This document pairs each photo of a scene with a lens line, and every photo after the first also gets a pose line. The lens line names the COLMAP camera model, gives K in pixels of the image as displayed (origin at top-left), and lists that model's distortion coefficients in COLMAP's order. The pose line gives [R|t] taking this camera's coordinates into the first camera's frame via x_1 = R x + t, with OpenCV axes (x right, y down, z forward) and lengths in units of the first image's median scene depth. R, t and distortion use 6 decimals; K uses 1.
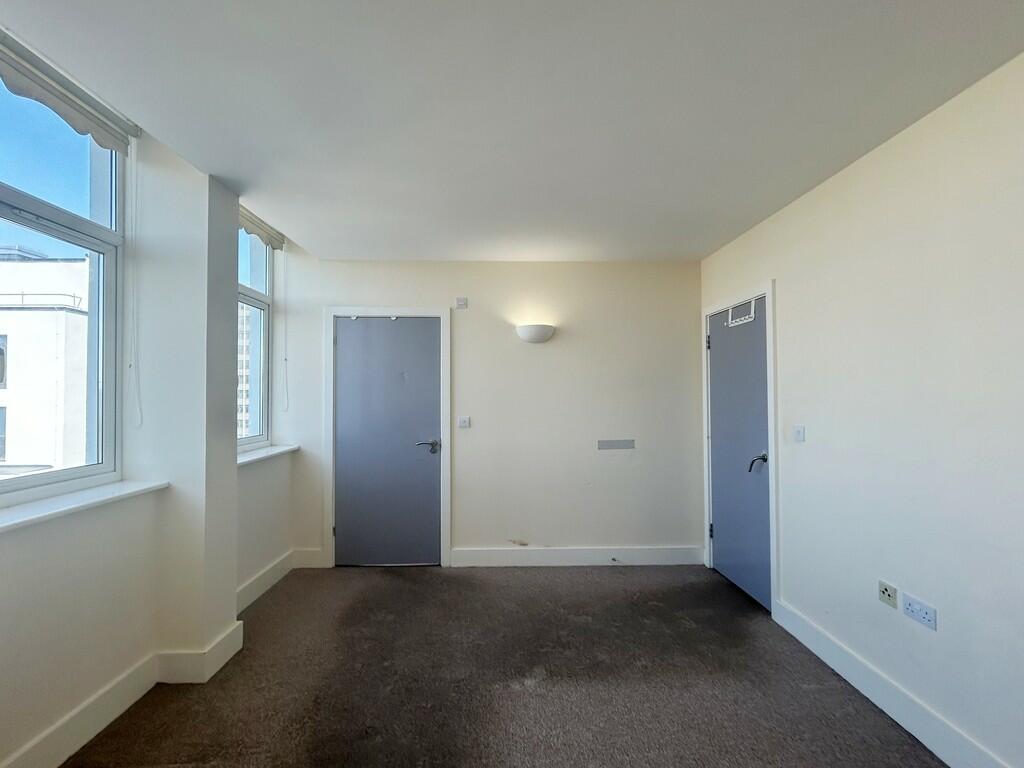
lens RADIAL K [[481.9, 0, 509.2], [0, 481.9, 381.8], [0, 0, 1]] dist [0.001734, 0.000435]
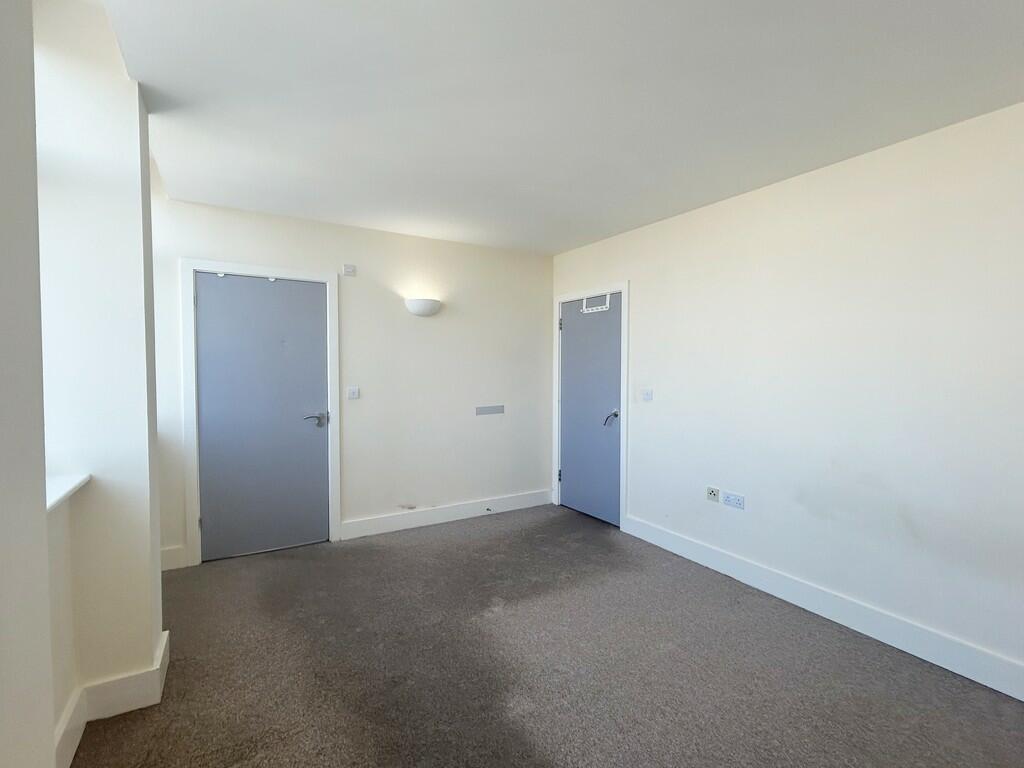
lens RADIAL K [[481.9, 0, 509.2], [0, 481.9, 381.8], [0, 0, 1]] dist [0.001734, 0.000435]
pose [[0.868406, -0.010020, 0.495752, -0.314743], [-0.018666, 0.998427, 0.052877, 0.002329], [-0.495502, -0.055173, 0.866853, -0.005937]]
